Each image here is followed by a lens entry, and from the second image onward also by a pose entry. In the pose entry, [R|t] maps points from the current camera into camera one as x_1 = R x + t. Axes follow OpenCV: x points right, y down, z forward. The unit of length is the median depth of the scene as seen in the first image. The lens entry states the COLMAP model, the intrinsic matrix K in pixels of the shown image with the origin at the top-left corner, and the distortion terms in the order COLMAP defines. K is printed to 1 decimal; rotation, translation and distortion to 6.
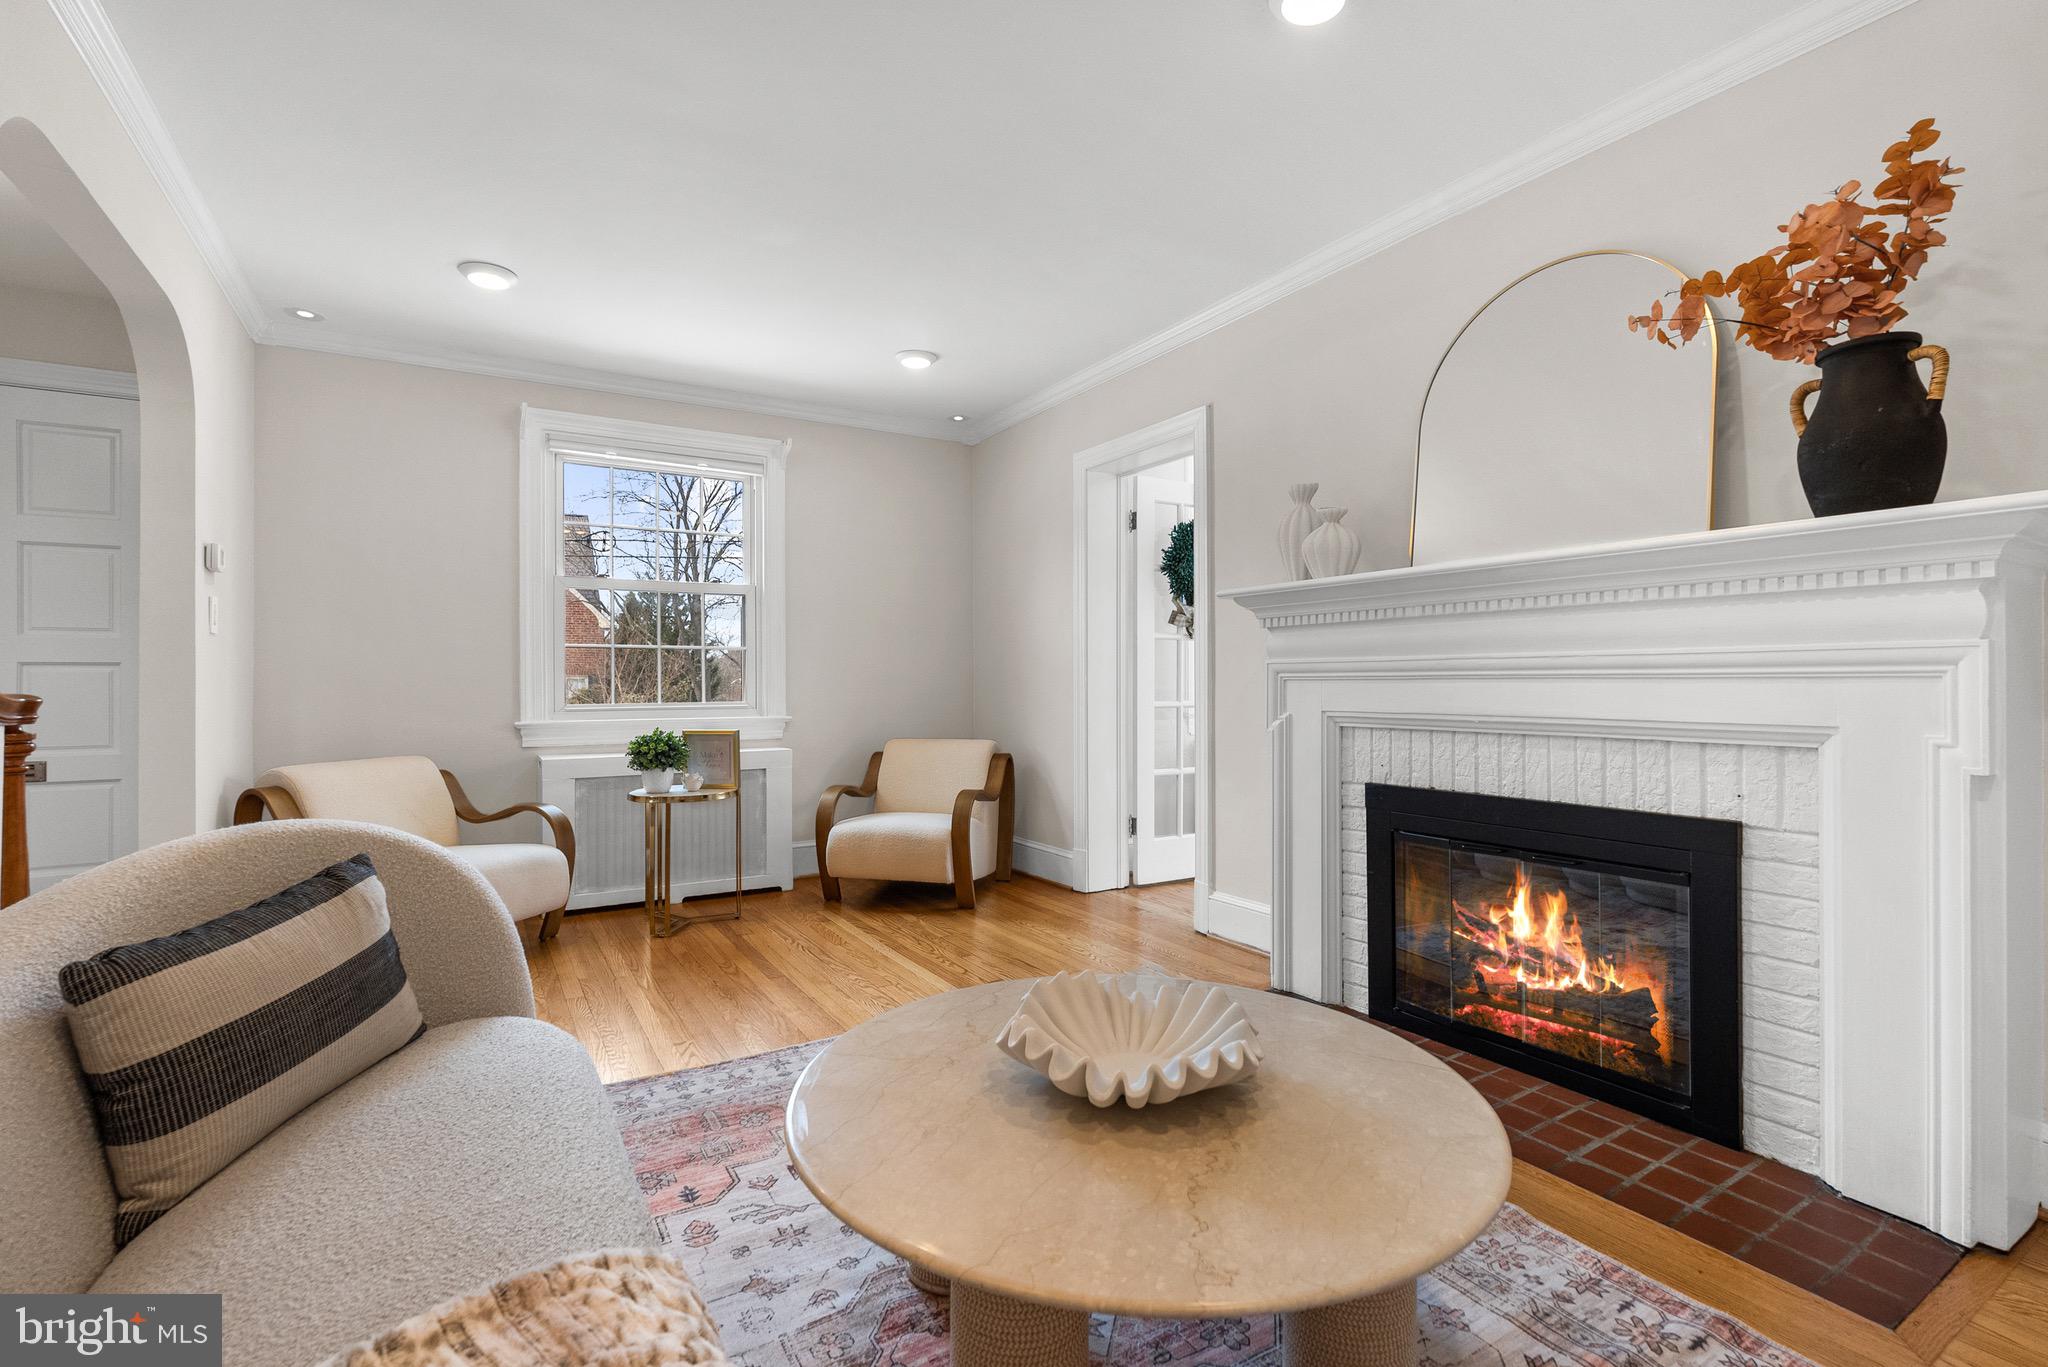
lens RADIAL K [[923.8, 0, 1024.5], [0, 923.8, 687.6], [0, 0, 1]] dist [-0.003140, 0.000400]
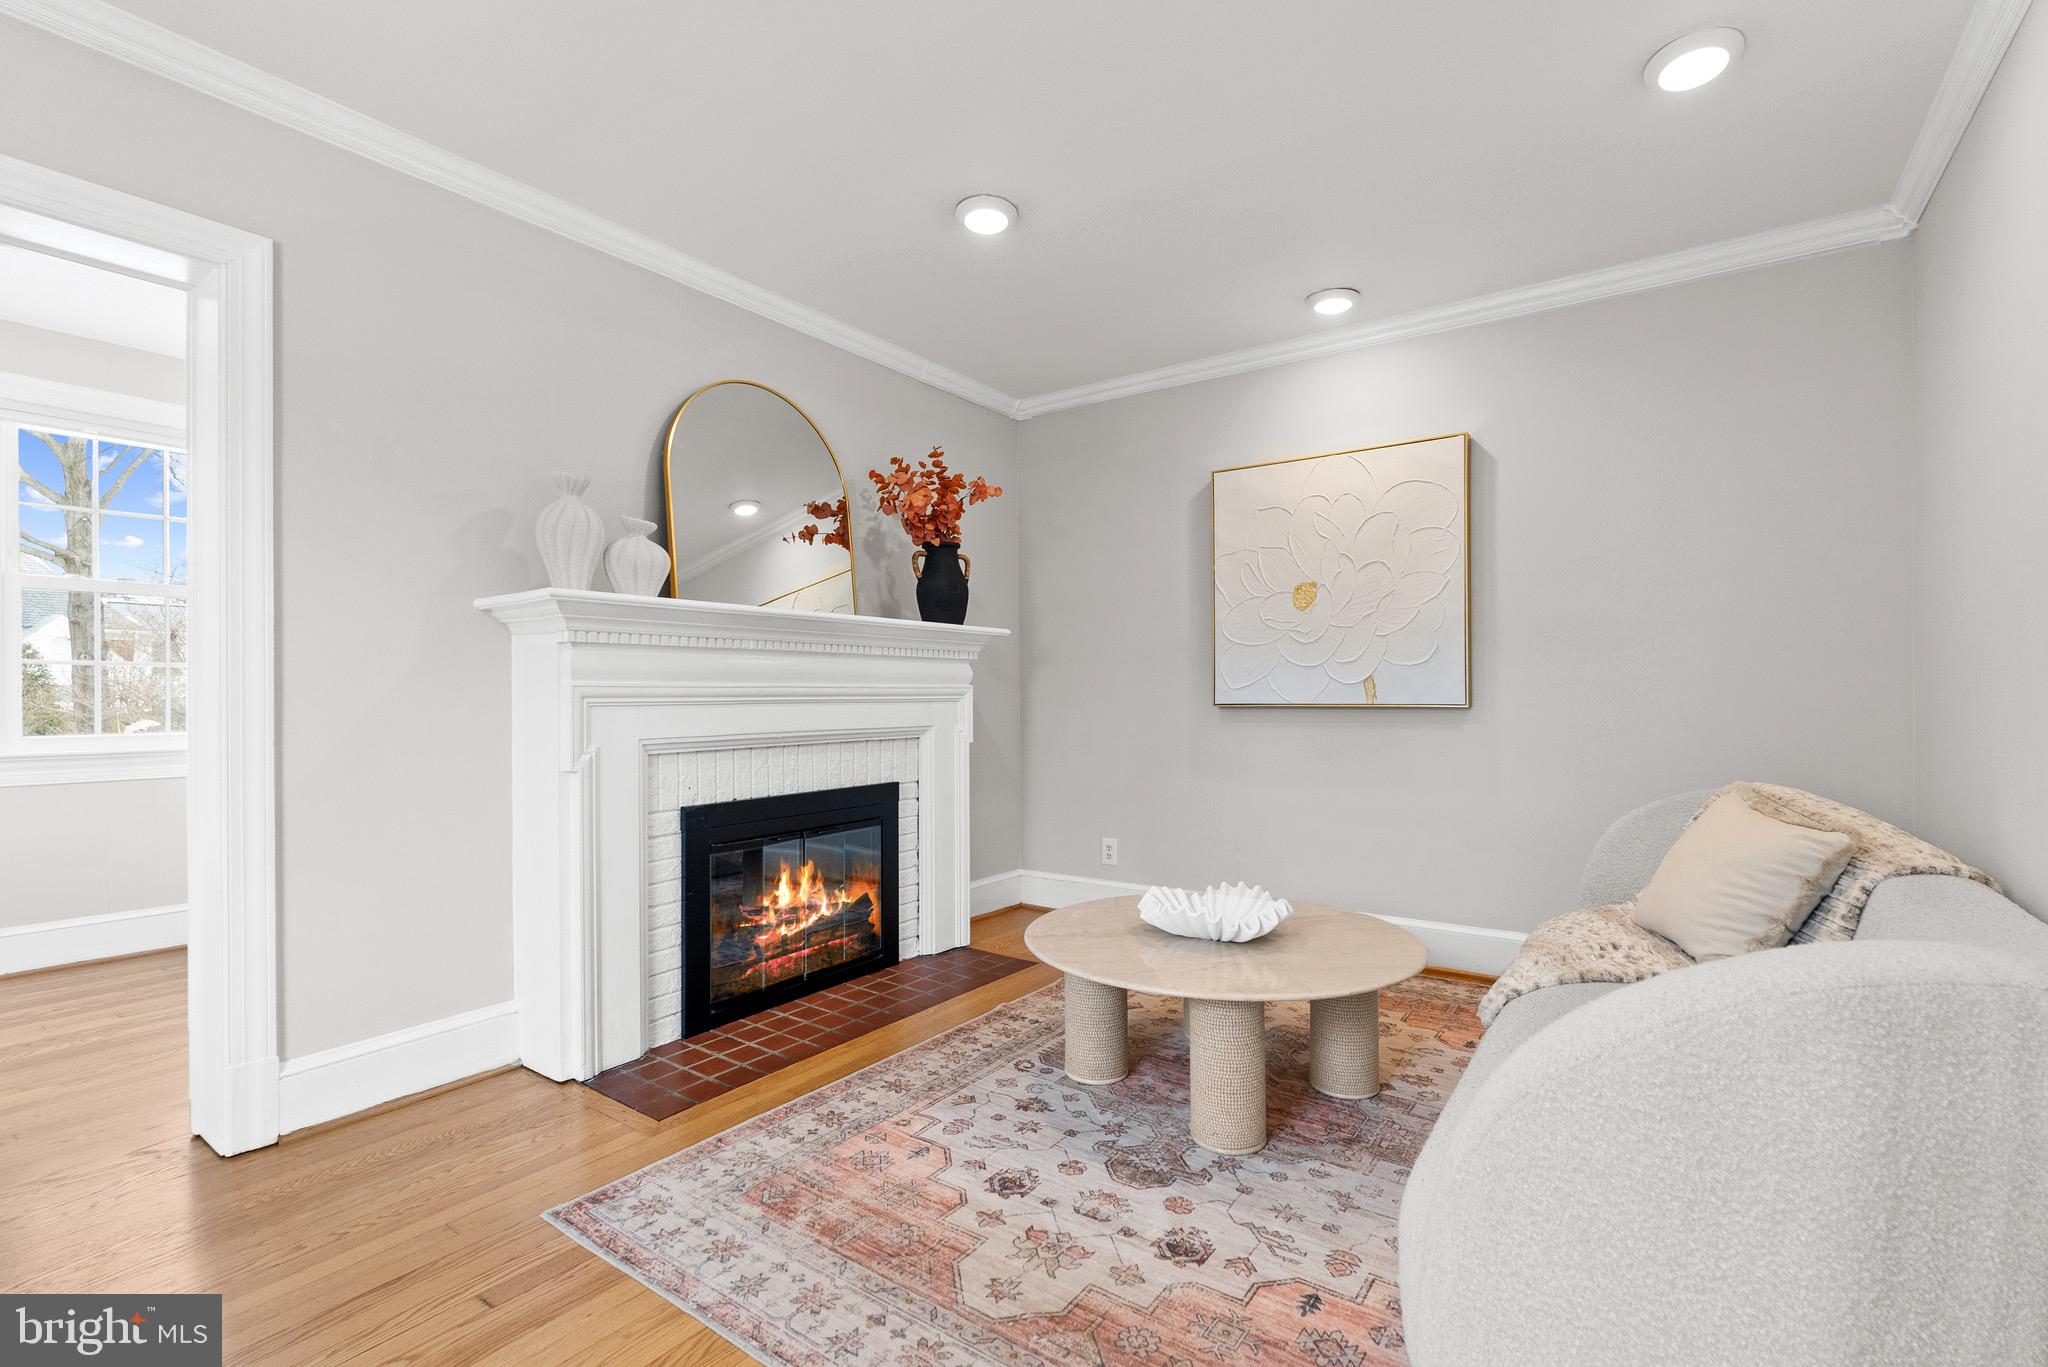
lens RADIAL K [[923.8, 0, 1024.5], [0, 923.8, 687.6], [0, 0, 1]] dist [-0.003140, 0.000400]
pose [[-0.392216, 0.012279, 0.919791, -0.928528], [0.011645, 0.999897, -0.008383, -0.019111], [-0.919799, 0.007423, -0.392319, 1.385121]]
